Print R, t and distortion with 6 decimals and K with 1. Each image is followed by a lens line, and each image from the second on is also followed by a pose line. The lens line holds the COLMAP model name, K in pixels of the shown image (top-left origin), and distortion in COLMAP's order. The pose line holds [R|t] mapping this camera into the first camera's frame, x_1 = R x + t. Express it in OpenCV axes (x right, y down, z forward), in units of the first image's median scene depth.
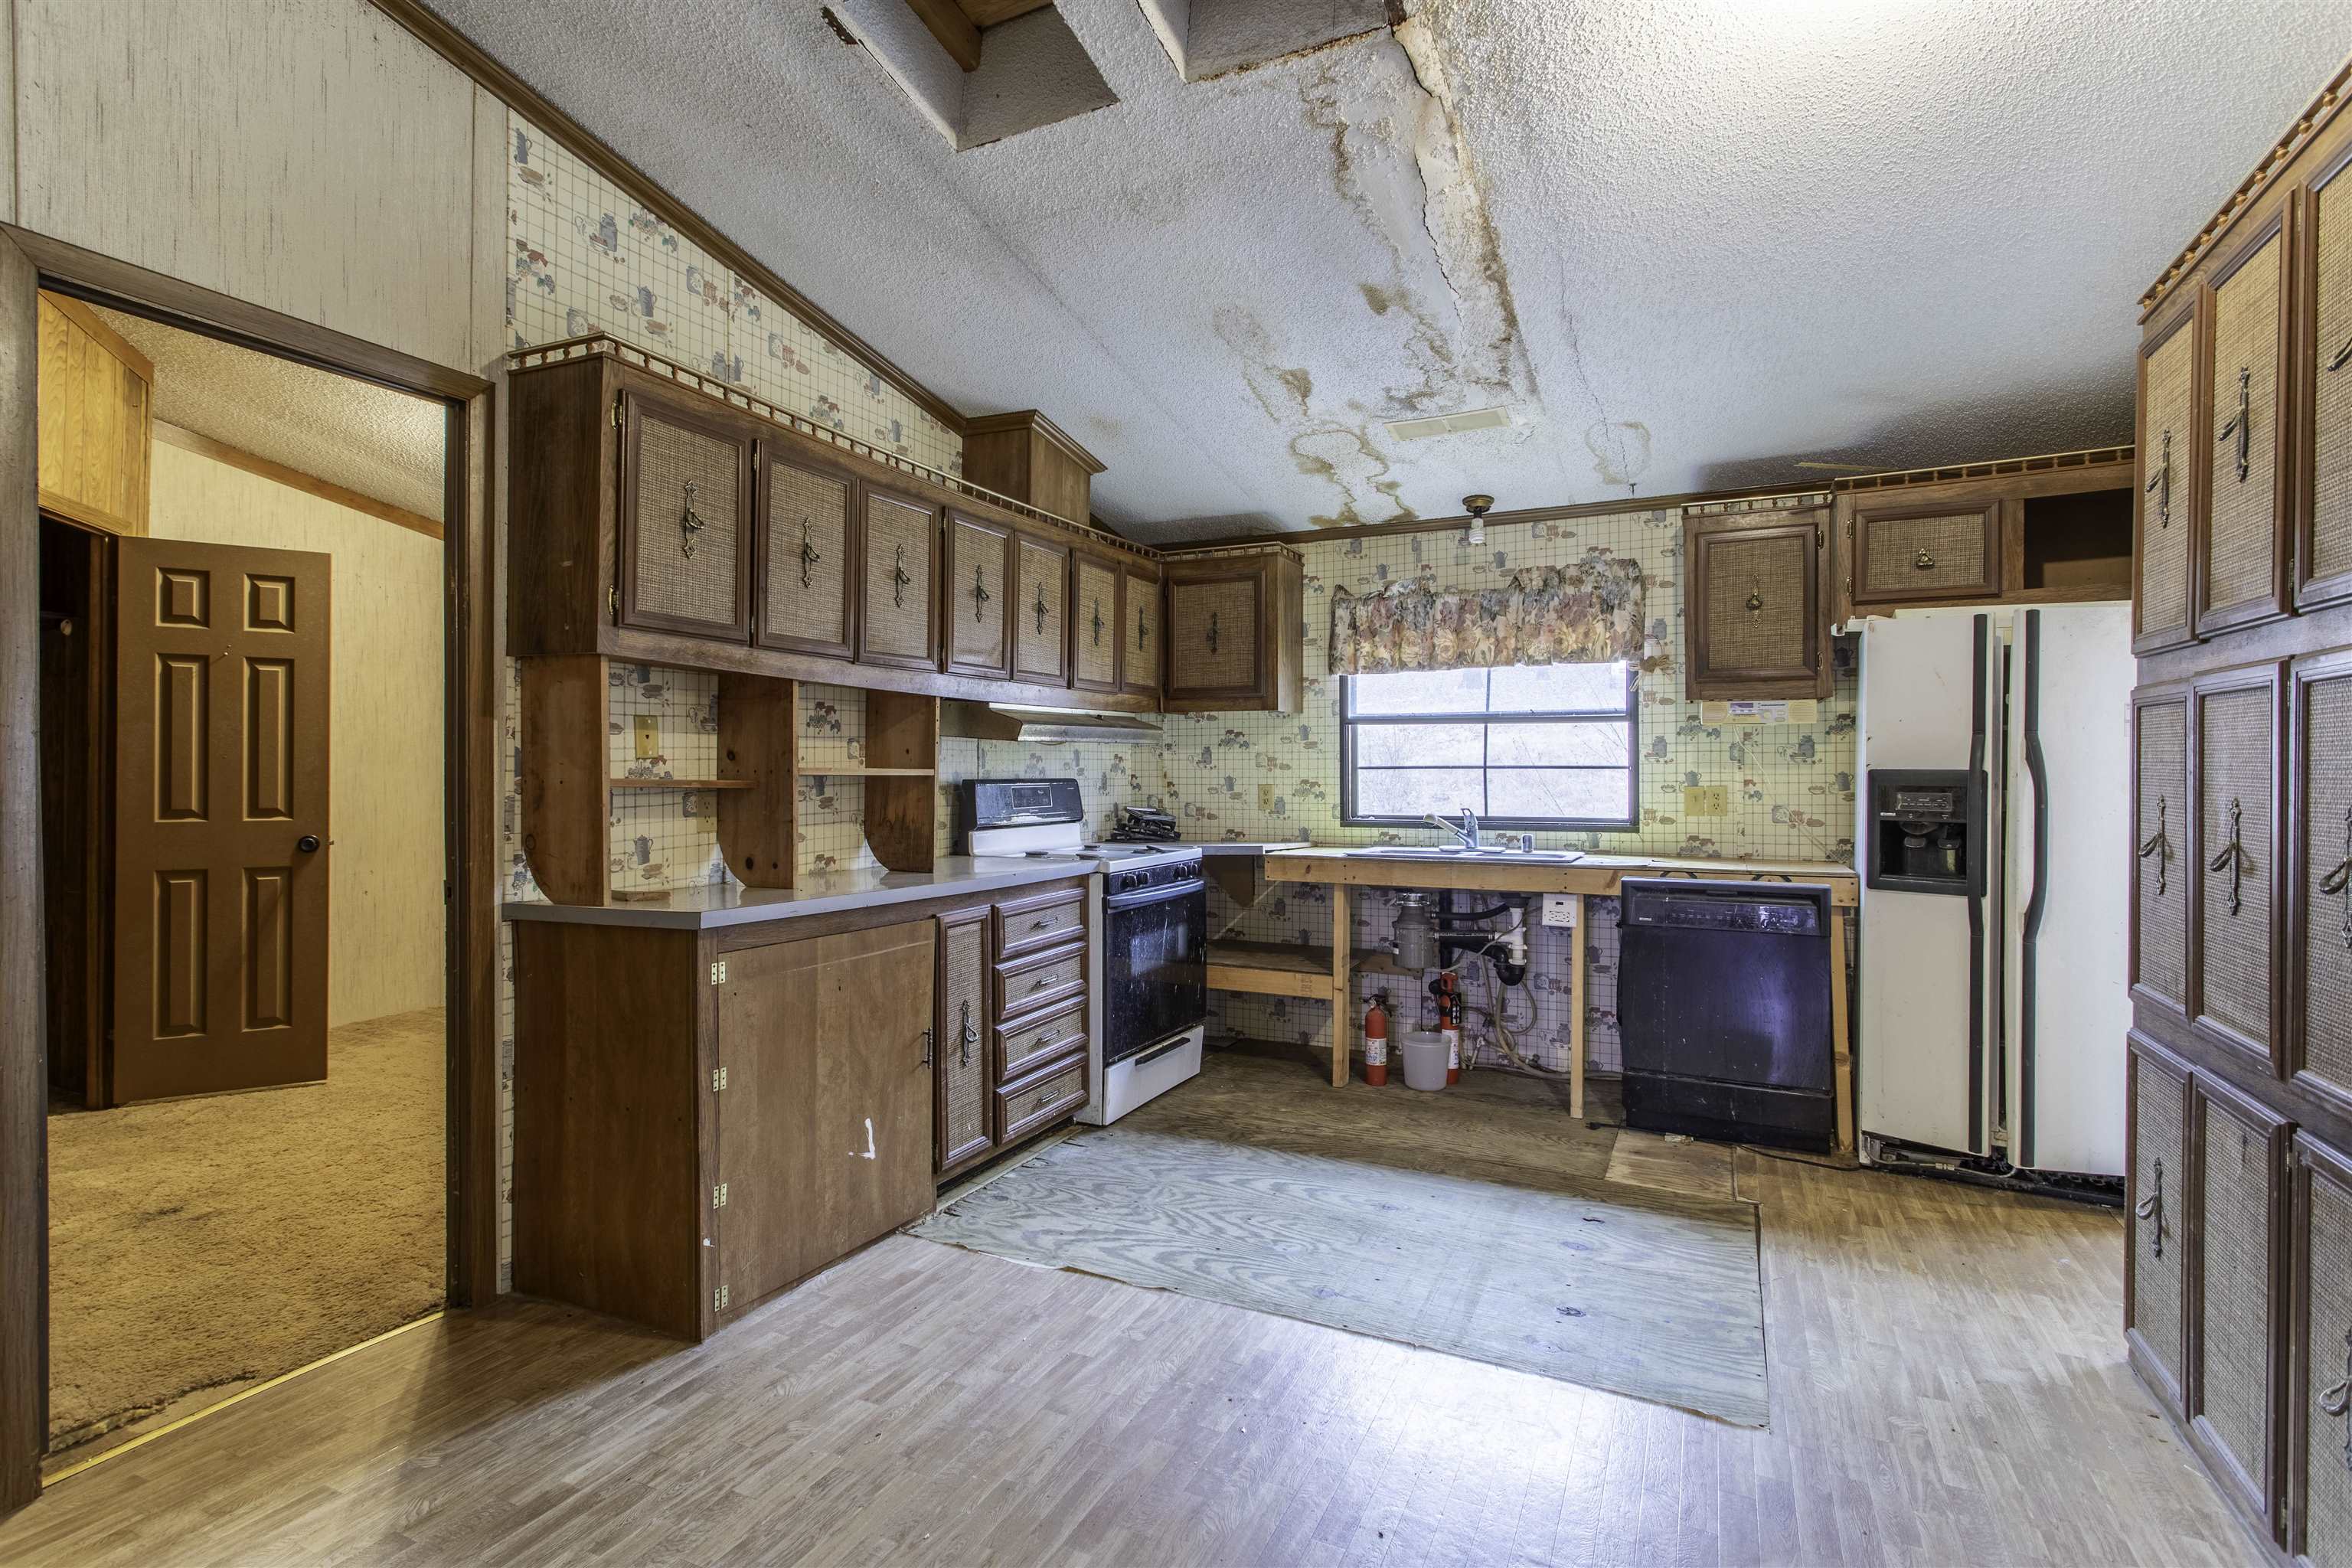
lens RADIAL K [[1119.3, 0, 1168.2], [0, 1119.3, 769.4], [0, 0, 1]] dist [-0.000196, 0.000636]
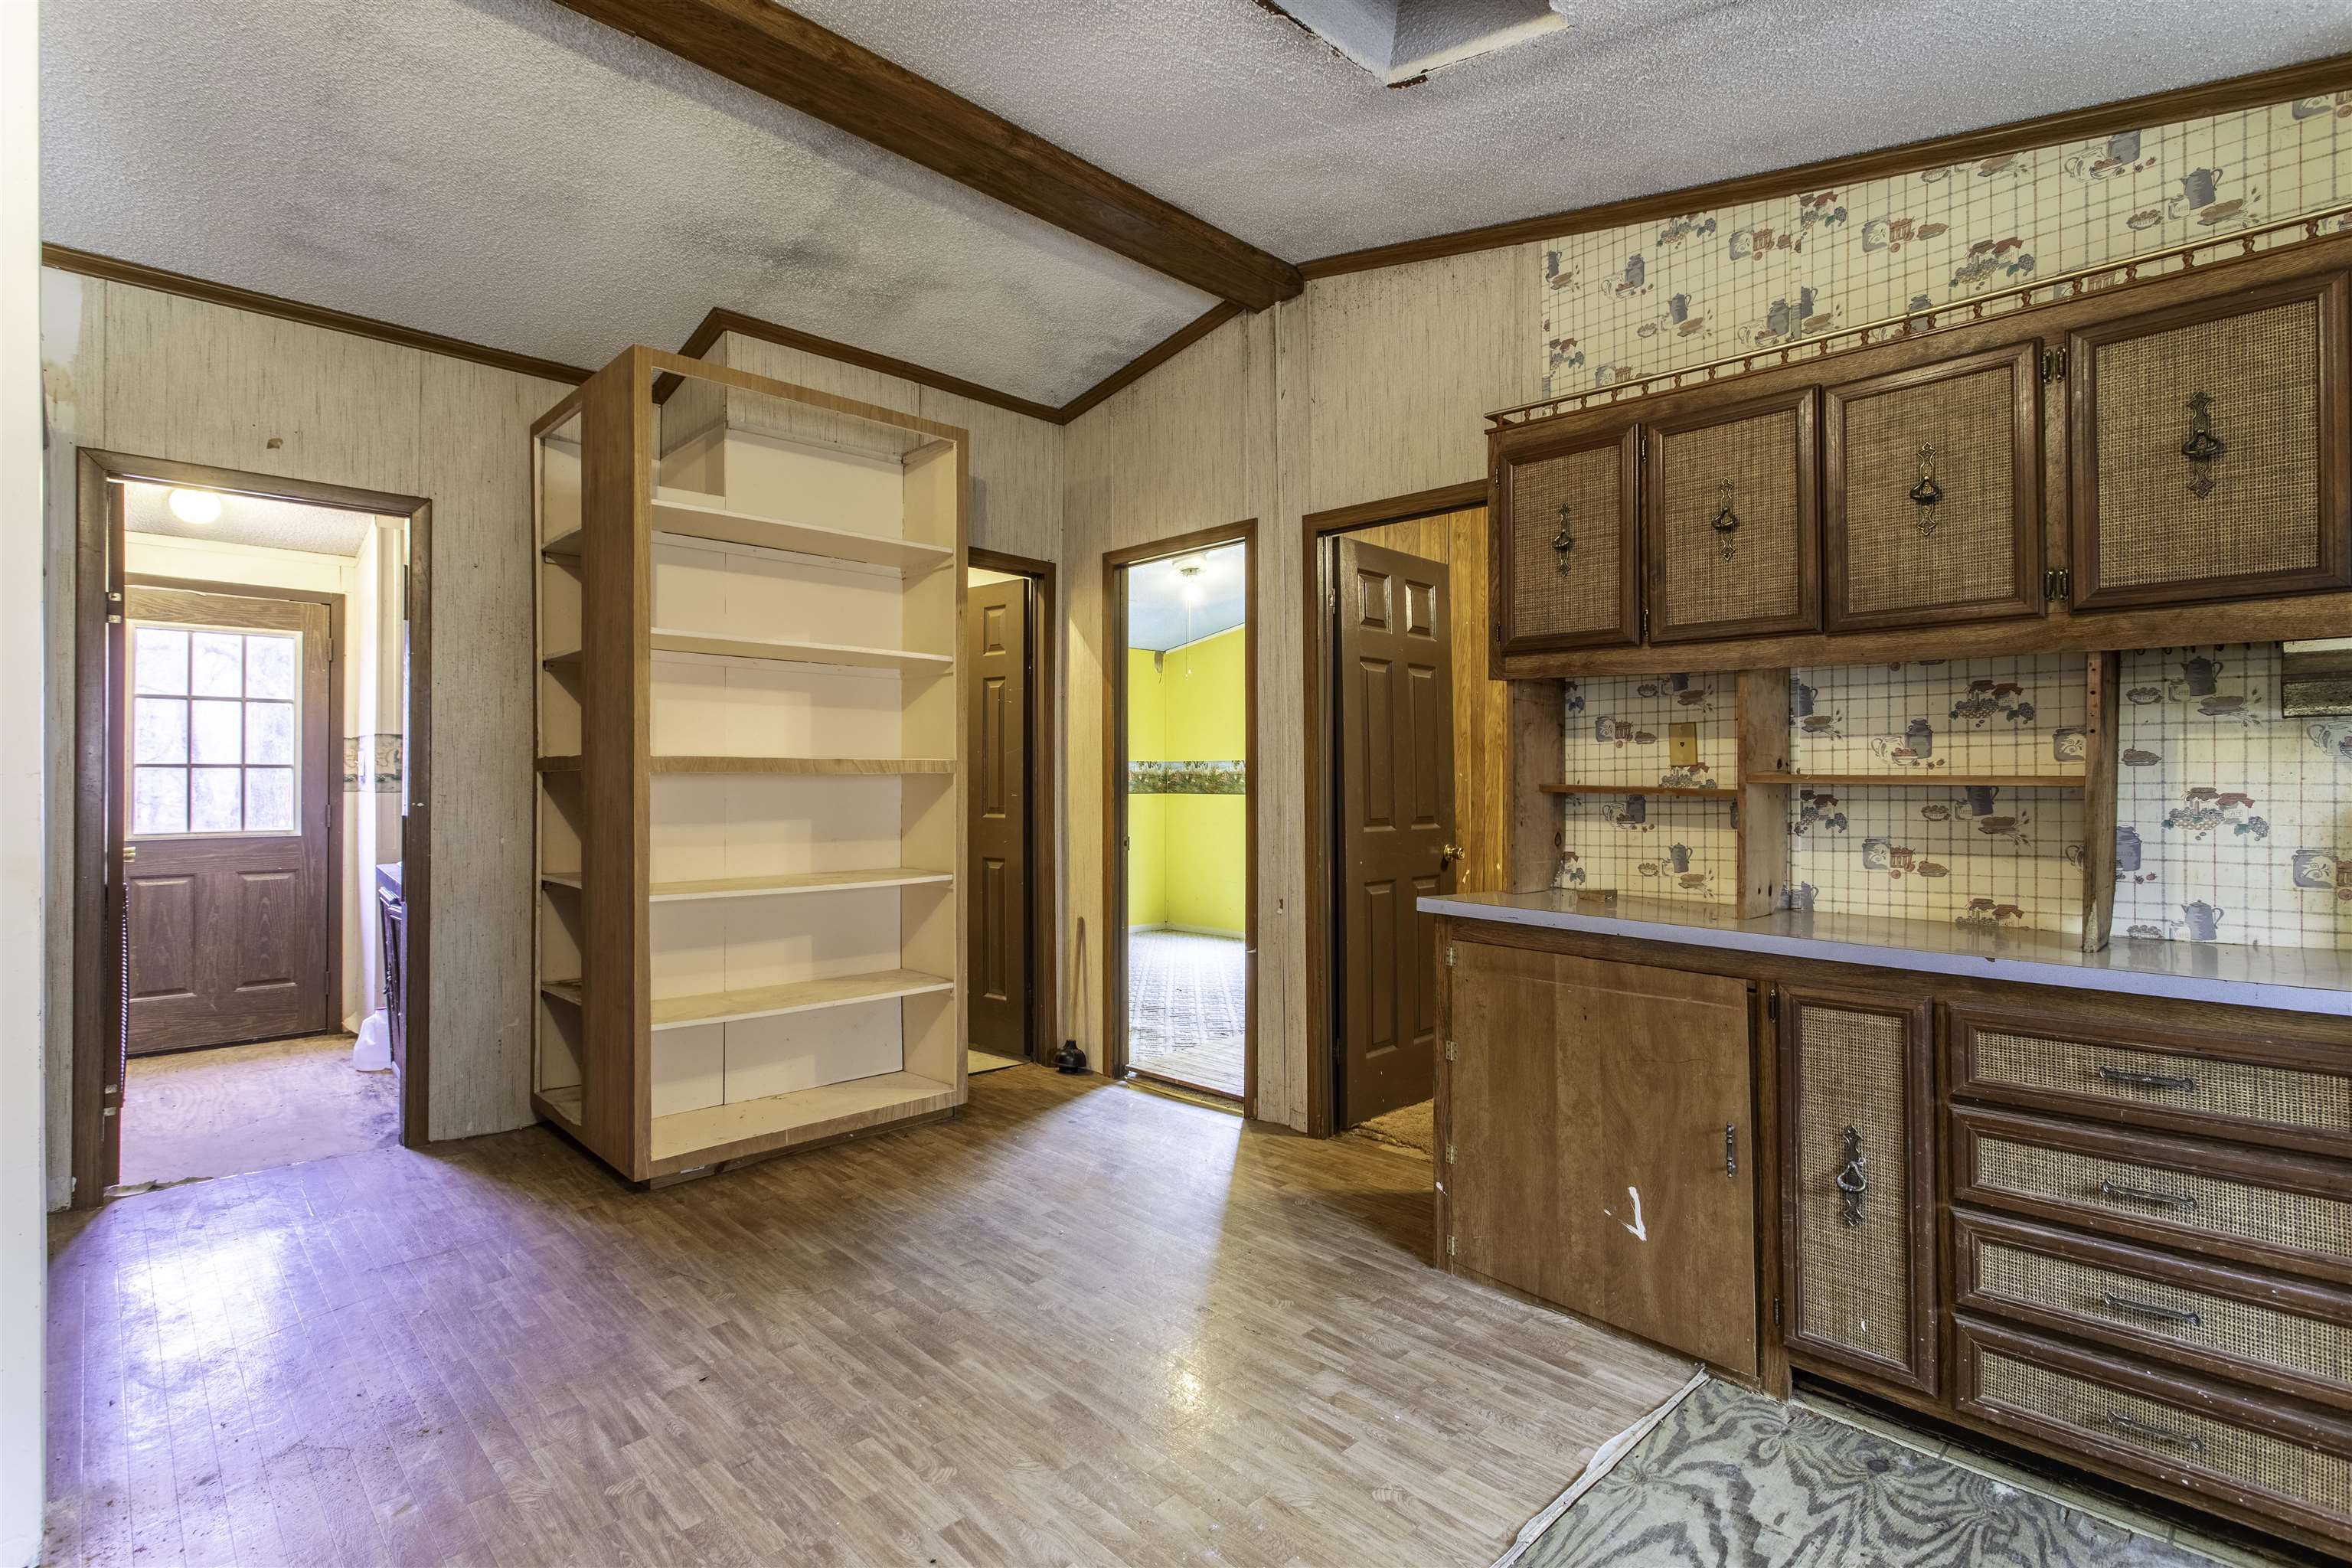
lens RADIAL K [[1119.3, 0, 1168.2], [0, 1119.3, 769.4], [0, 0, 1]] dist [-0.000196, 0.000636]
pose [[-0.342856, -0.009523, -0.939340, 0.646960], [-0.001468, 0.999953, -0.009601, 0.003434], [0.939387, -0.001913, -0.342854, 0.949769]]
